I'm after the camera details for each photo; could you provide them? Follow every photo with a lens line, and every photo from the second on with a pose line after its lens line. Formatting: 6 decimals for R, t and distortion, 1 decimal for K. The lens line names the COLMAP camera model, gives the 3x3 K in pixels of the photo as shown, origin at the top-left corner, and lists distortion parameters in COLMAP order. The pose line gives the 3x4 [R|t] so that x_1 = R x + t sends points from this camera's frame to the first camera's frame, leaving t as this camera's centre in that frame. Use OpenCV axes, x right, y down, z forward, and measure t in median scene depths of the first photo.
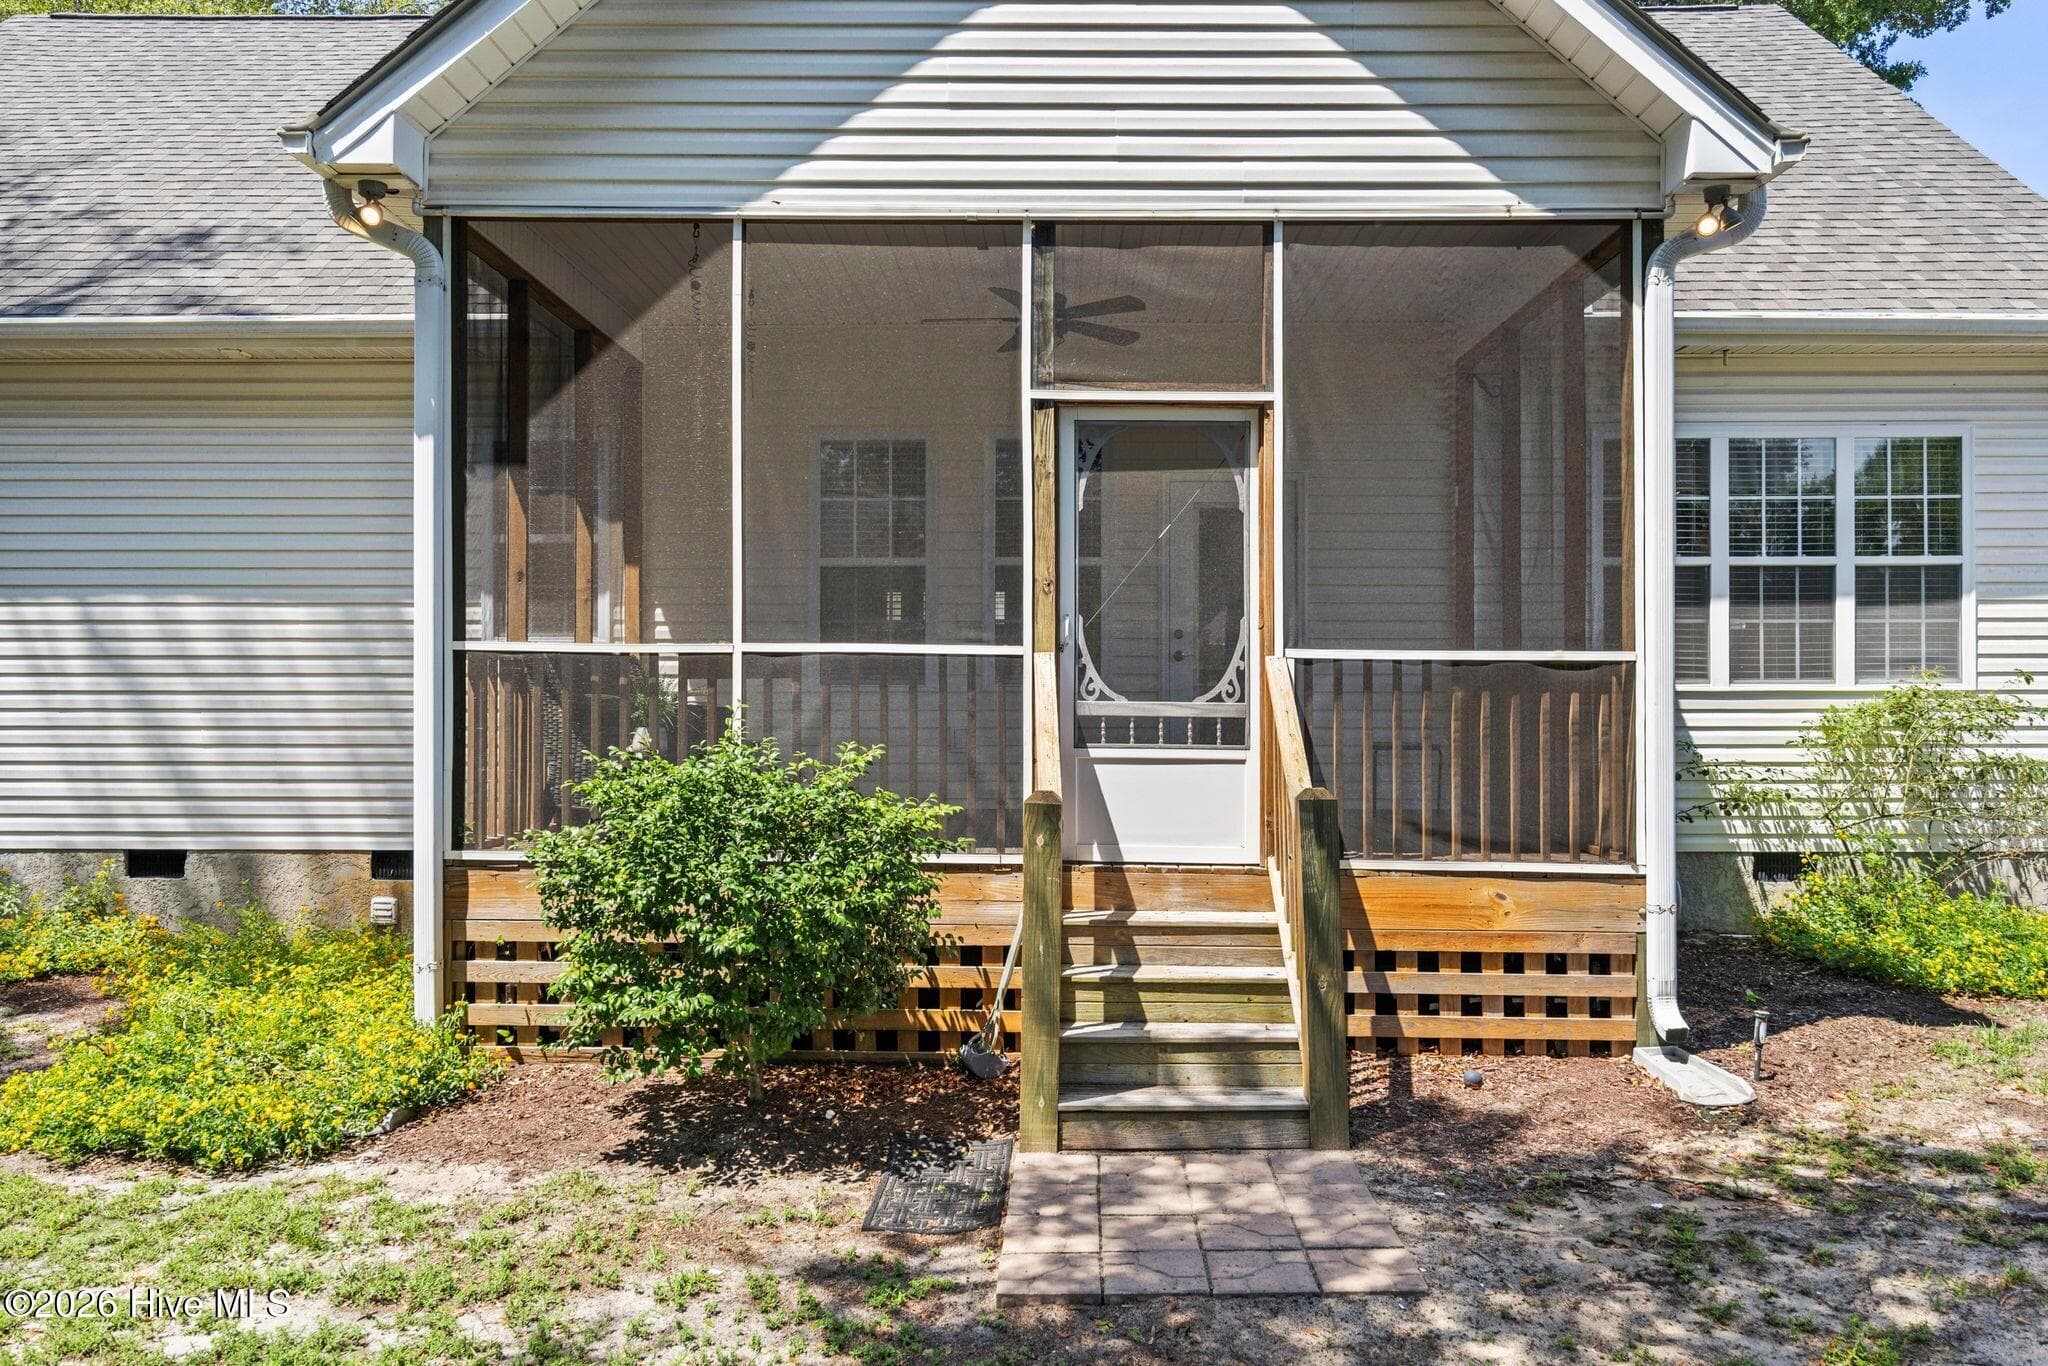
lens RADIAL K [[1495.8, 0, 1024.0], [0, 1495.8, 683.0], [0, 0, 1]] dist [-0.014720, -0.003336]
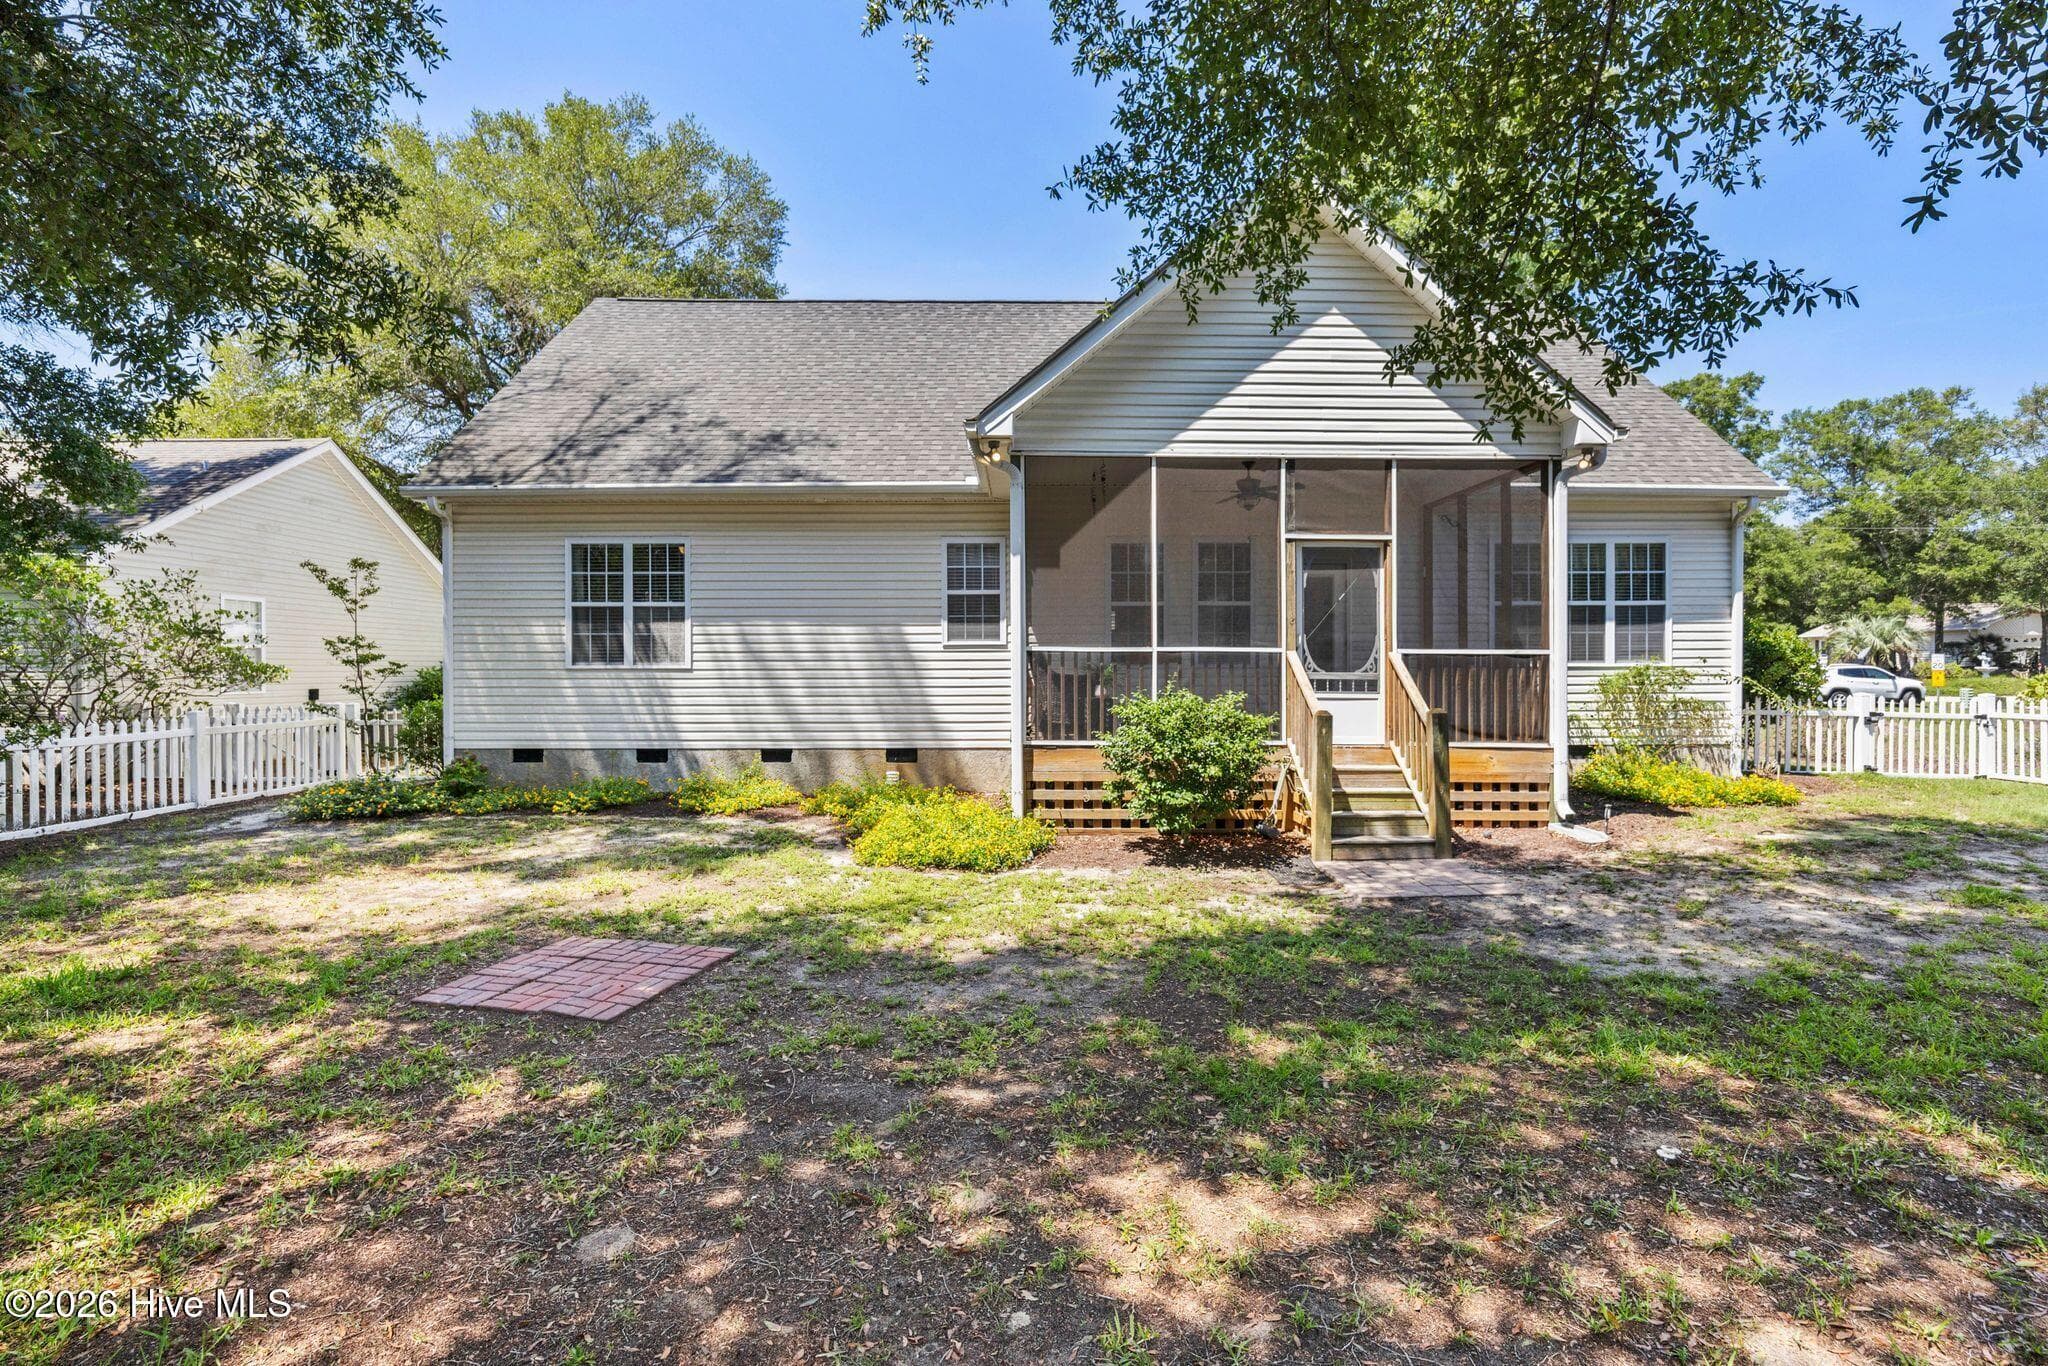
lens RADIAL K [[957.2, 0, 1018.5], [0, 957.2, 672.0], [0, 0, 1]] dist [-0.028765, -0.000014]
pose [[0.999830, -0.003214, 0.018169, -0.423132], [0.003004, 0.999928, 0.011587, -0.006682], [-0.018205, -0.011531, 0.999768, -0.429969]]
